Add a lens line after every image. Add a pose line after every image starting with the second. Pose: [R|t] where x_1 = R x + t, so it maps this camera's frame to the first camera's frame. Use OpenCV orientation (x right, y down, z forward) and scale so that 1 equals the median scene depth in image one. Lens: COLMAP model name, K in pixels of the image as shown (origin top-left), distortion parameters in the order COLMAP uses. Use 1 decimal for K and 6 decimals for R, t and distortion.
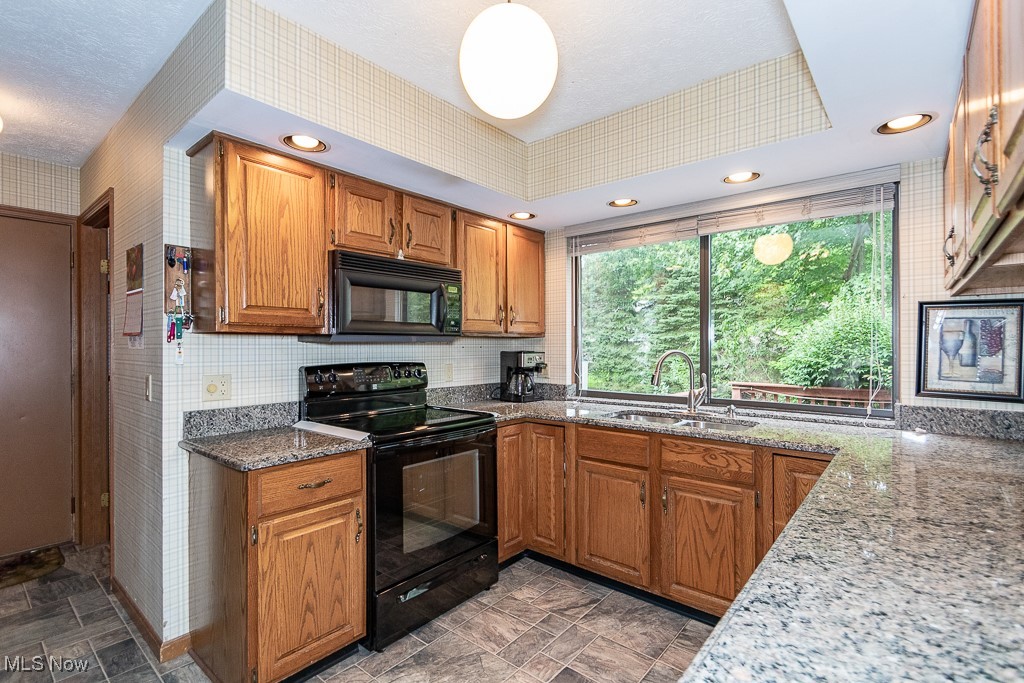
lens RADIAL K [[477.5, 0, 509.6], [0, 477.5, 345.0], [0, 0, 1]] dist [0.011421, -0.005825]
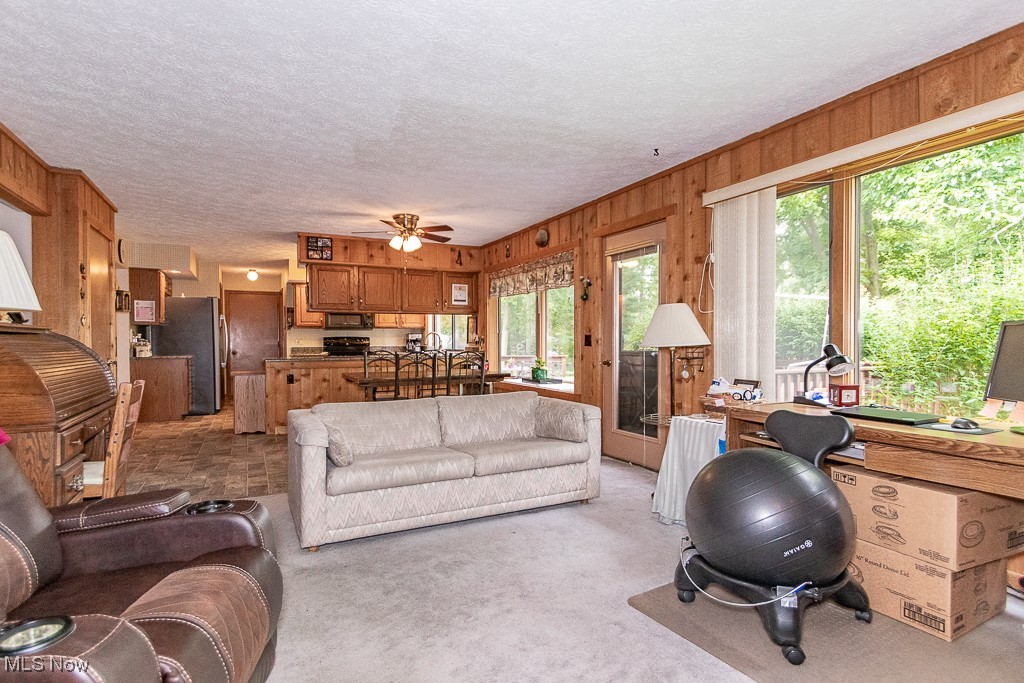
lens RADIAL K [[477.5, 0, 553.1], [0, 477.5, 344.7], [0, 0, 1]] dist [0.011421, -0.005825]
pose [[0.955619, -0.001813, -0.294599, 2.239351], [0.005217, 0.999928, 0.010769, 0.070967], [0.294558, -0.011828, 0.955560, -1.903184]]
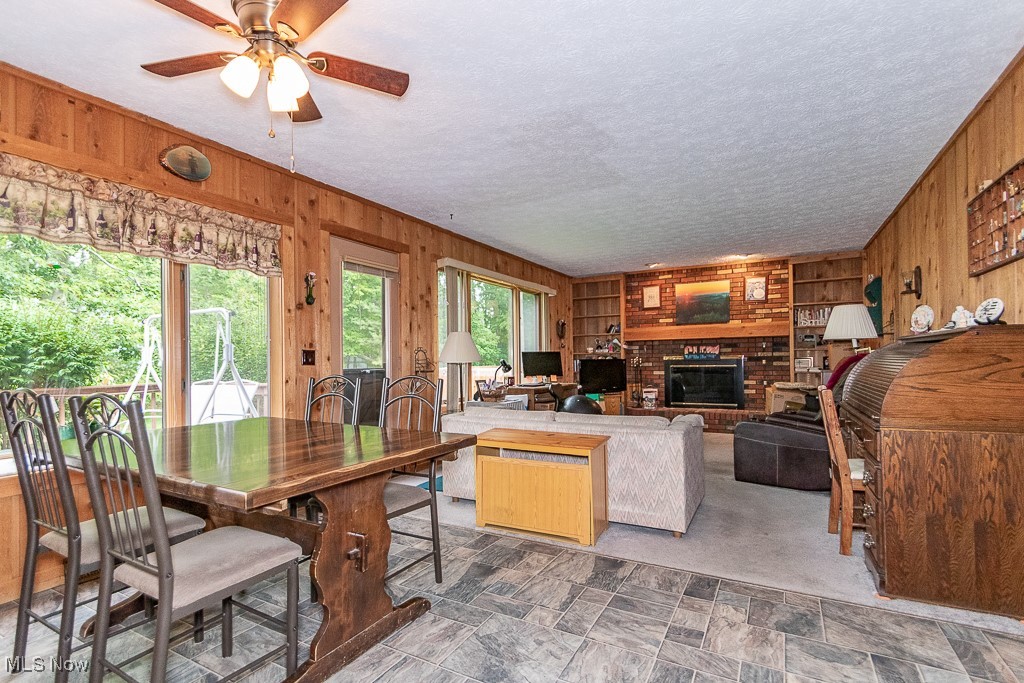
lens RADIAL K [[477.5, 0, 510.7], [0, 477.5, 355.1], [0, 0, 1]] dist [0.011421, -0.005825]
pose [[-0.182477, 0.013119, 0.983123, 0.157206], [0.007956, 0.999898, -0.011867, 0.090024], [-0.983178, 0.005656, -0.182563, -0.290687]]
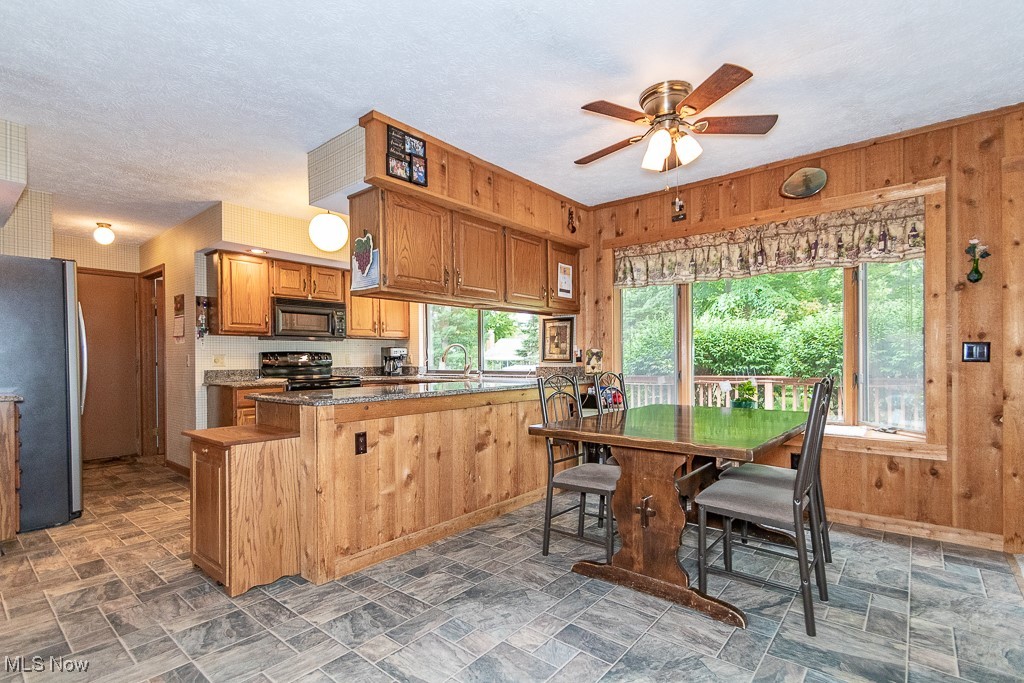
lens RADIAL K [[477.5, 0, 506.3], [0, 477.5, 359.1], [0, 0, 1]] dist [0.011421, -0.005825]
pose [[0.999963, -0.007654, 0.003958, 0.612384], [0.007649, 0.999970, 0.001123, 0.080641], [-0.003967, -0.001093, 0.999992, -1.054956]]
